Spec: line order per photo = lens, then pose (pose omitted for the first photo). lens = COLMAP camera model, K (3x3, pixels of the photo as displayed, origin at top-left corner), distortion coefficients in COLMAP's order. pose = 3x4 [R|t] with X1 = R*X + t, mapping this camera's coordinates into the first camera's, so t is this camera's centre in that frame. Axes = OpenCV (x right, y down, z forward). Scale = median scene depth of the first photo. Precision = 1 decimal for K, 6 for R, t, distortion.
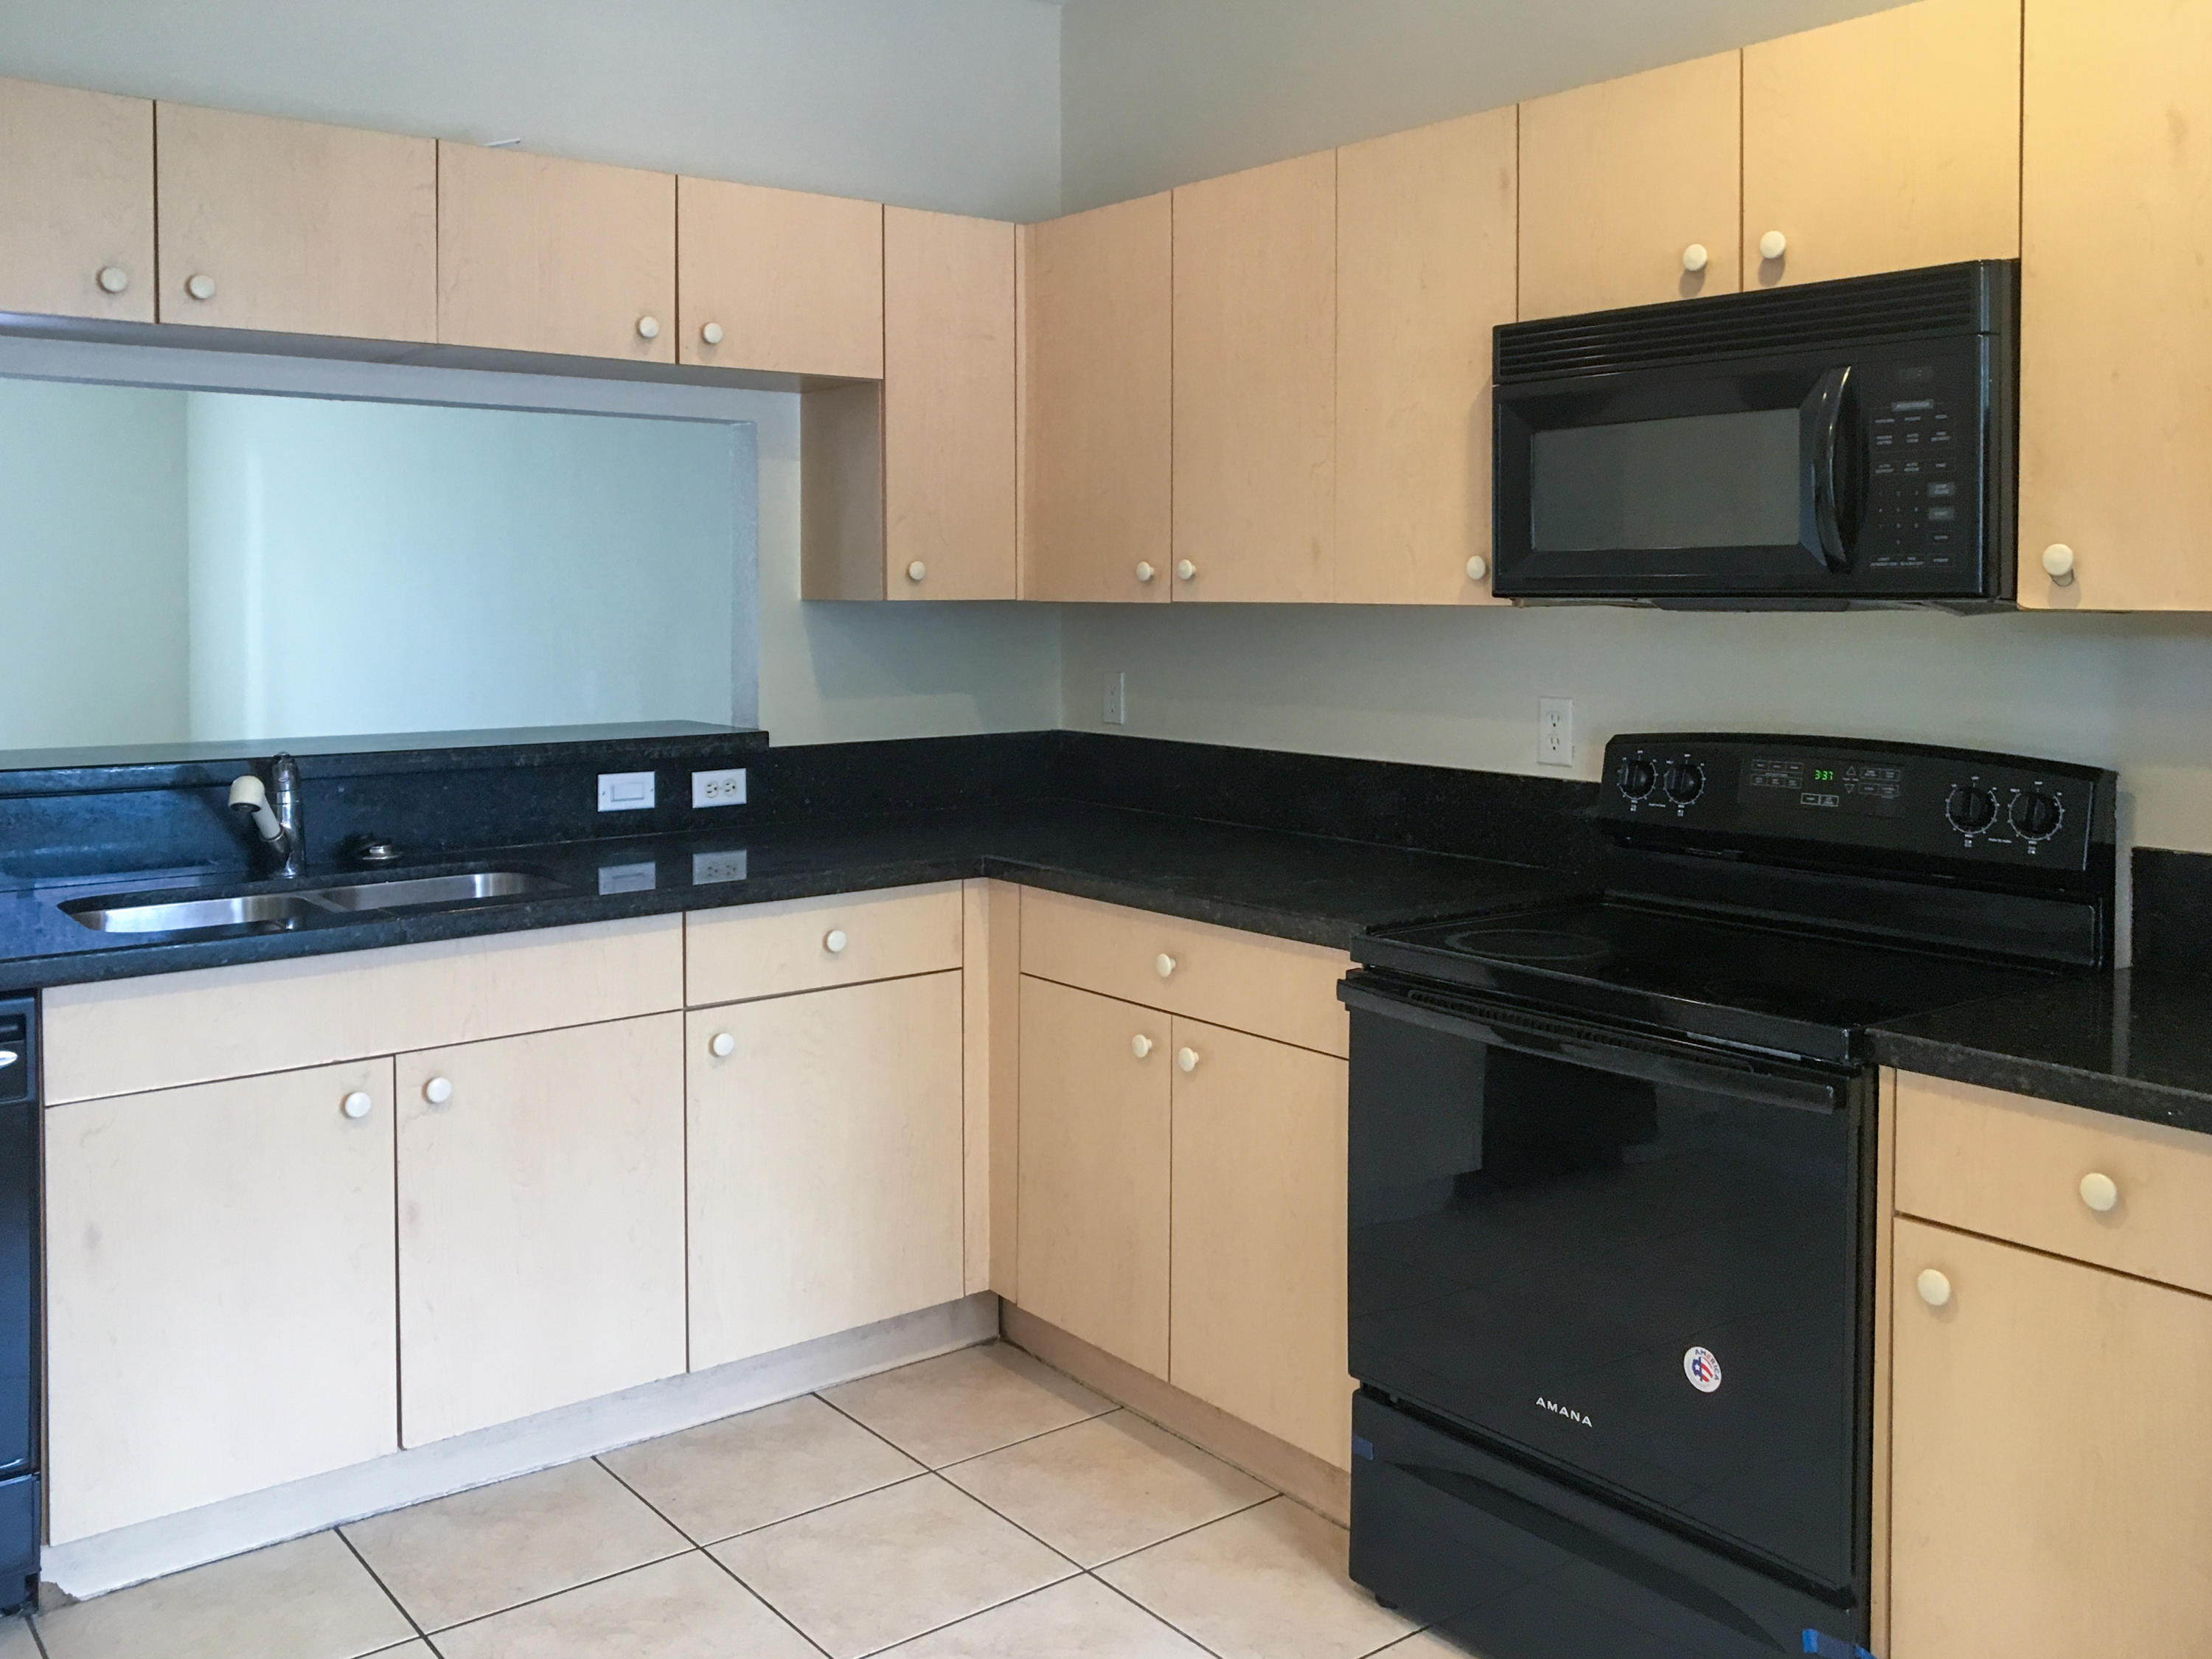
lens RADIAL K [[1944.6, 0, 1115.4], [0, 1944.6, 620.8], [0, 0, 1]] dist [0.009313, -0.014175]
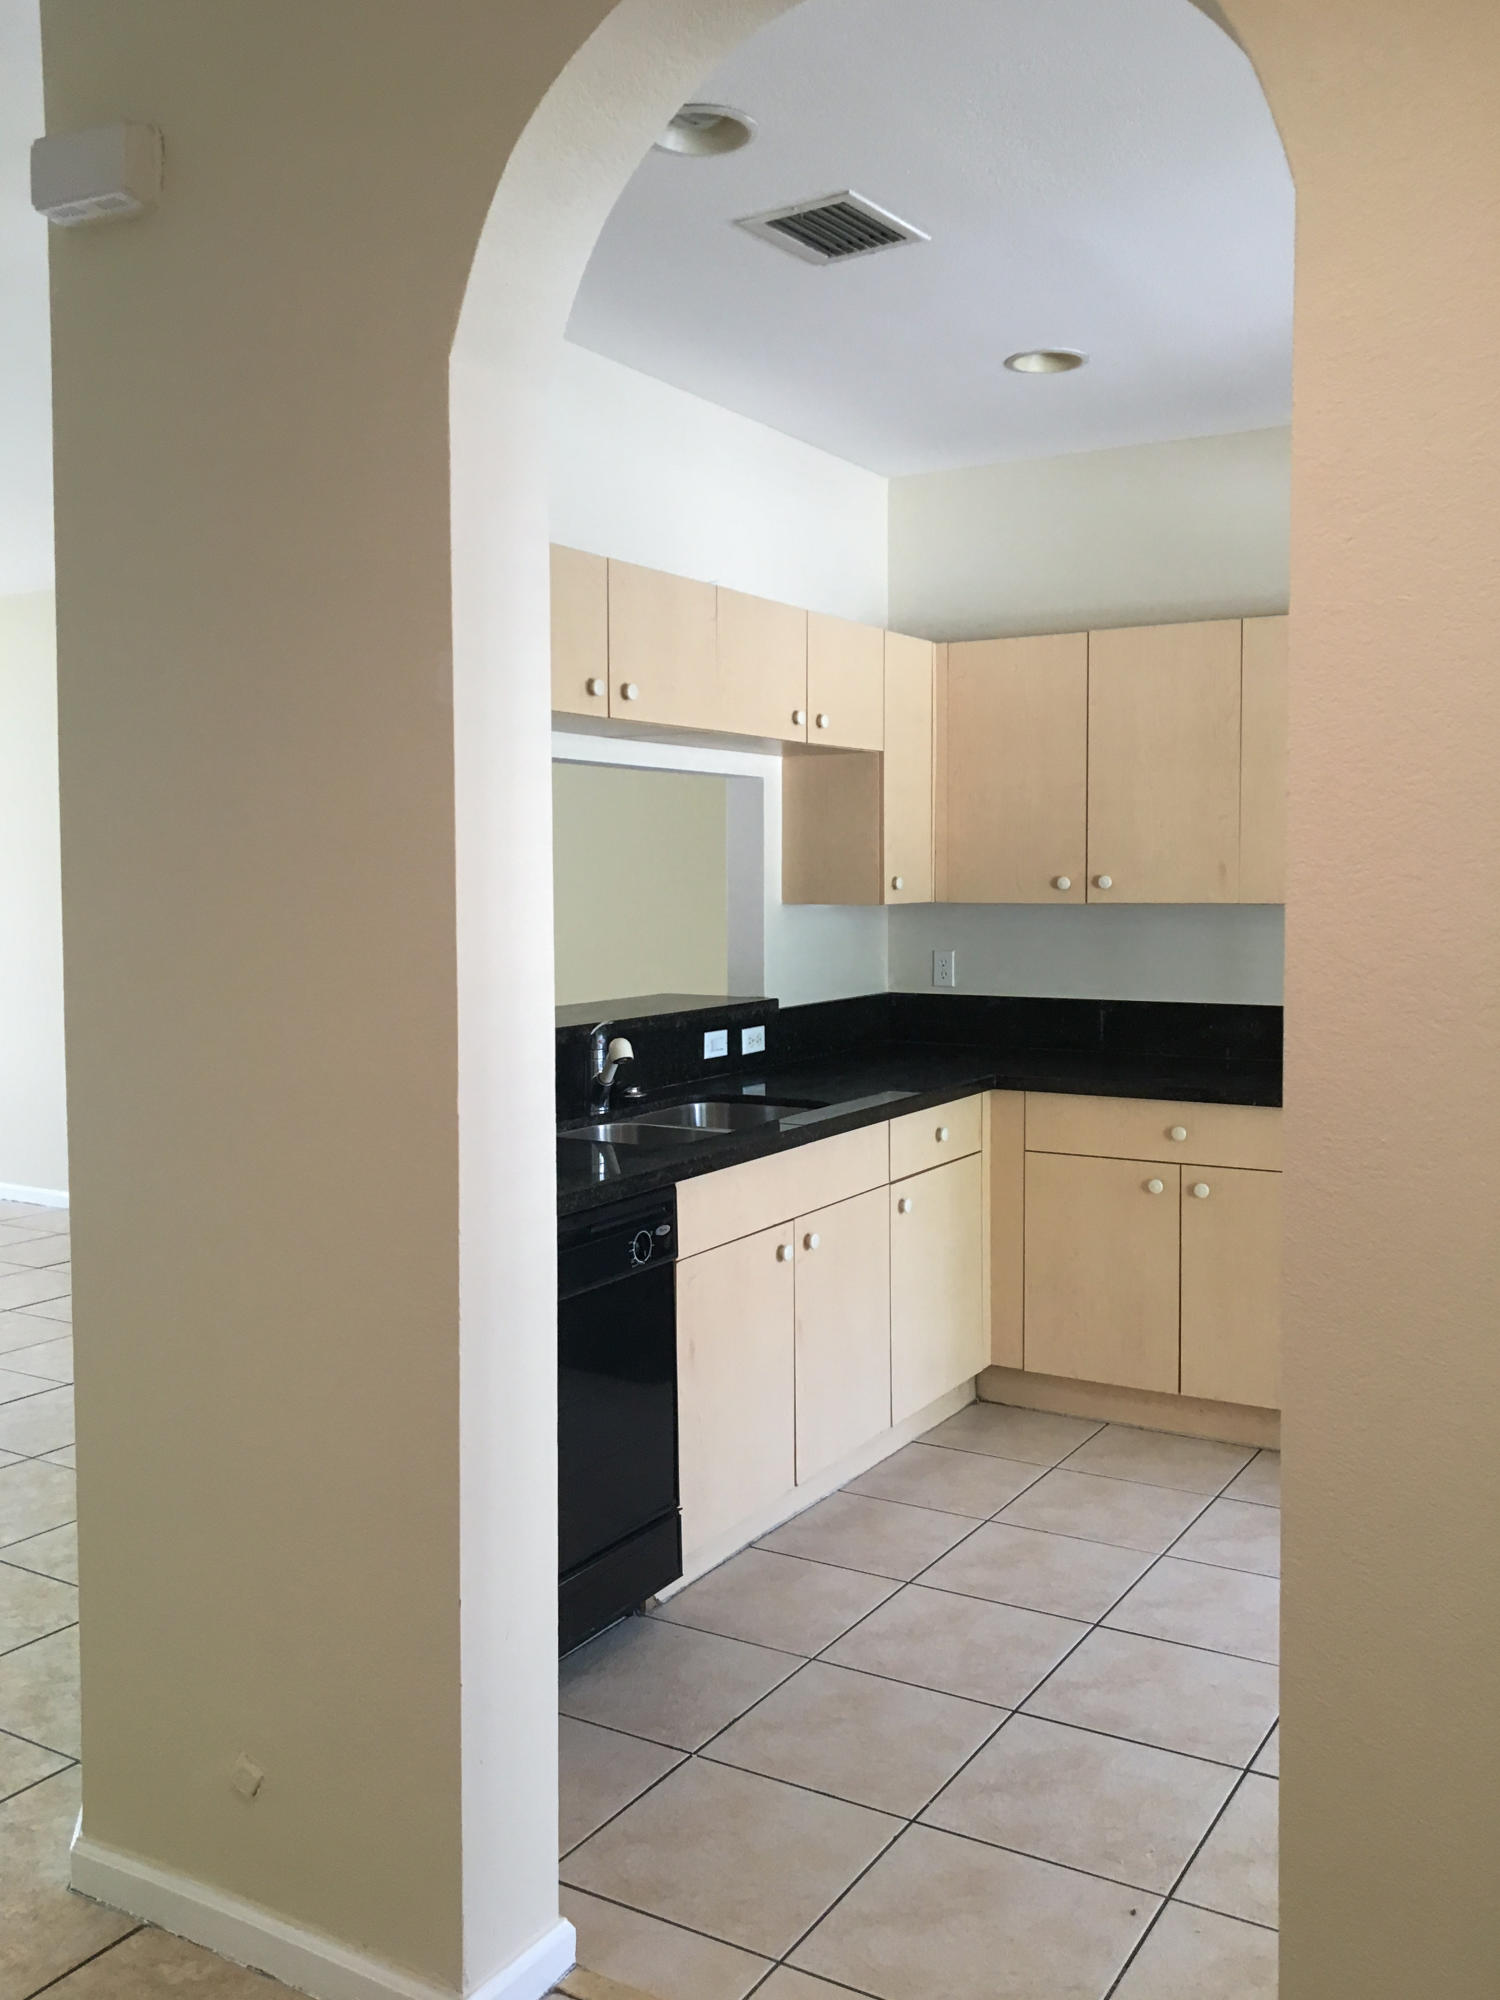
lens RADIAL K [[1696.6, 0, 790.6], [0, 1696.6, 942.4], [0, 0, 1]] dist [0.012363, -0.003688]
pose [[0.933515, -0.020488, 0.357953, -0.774370], [0.012363, 0.999612, 0.024972, -0.018006], [-0.358325, -0.018887, 0.933406, -0.183440]]
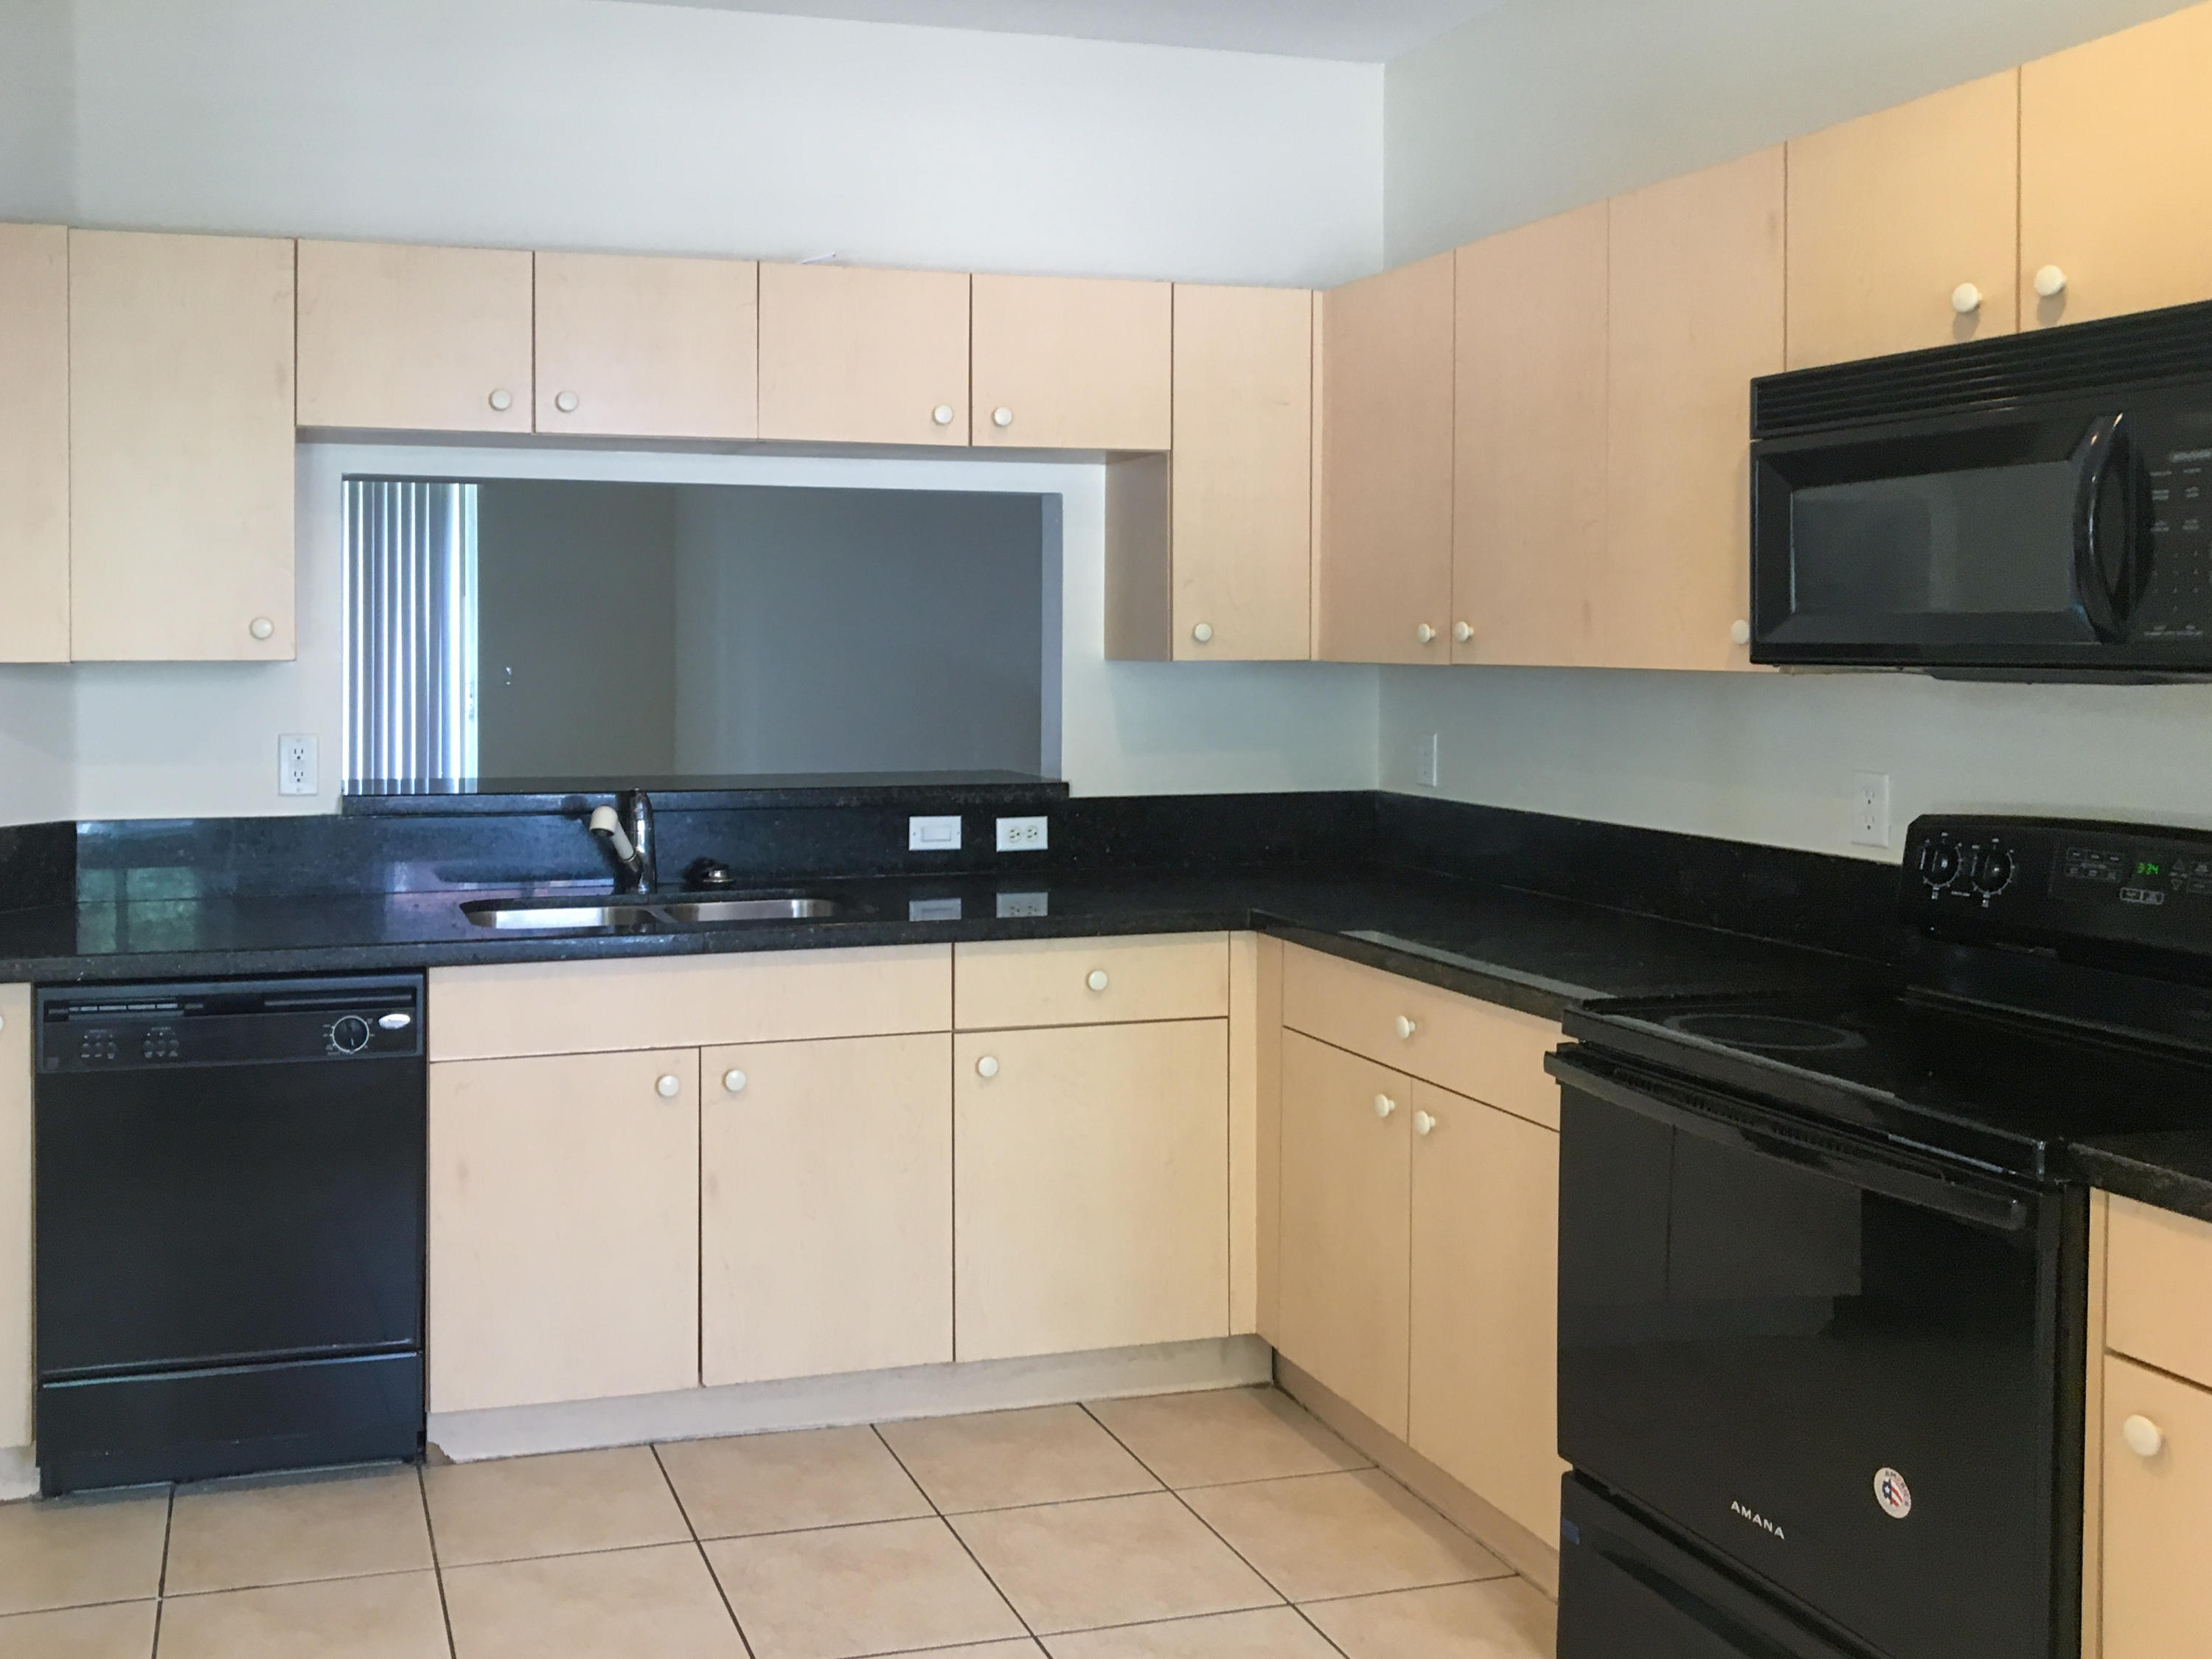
lens RADIAL K [[1984.6, 0, 790.2], [0, 1984.6, 645.2], [0, 0, 1]] dist [0.006792, -0.013664]
pose [[0.914513, 0.003037, -0.404546, 0.154212], [-0.007818, 0.999918, -0.010167, -0.007814], [0.404481, 0.012461, 0.914461, -0.072527]]
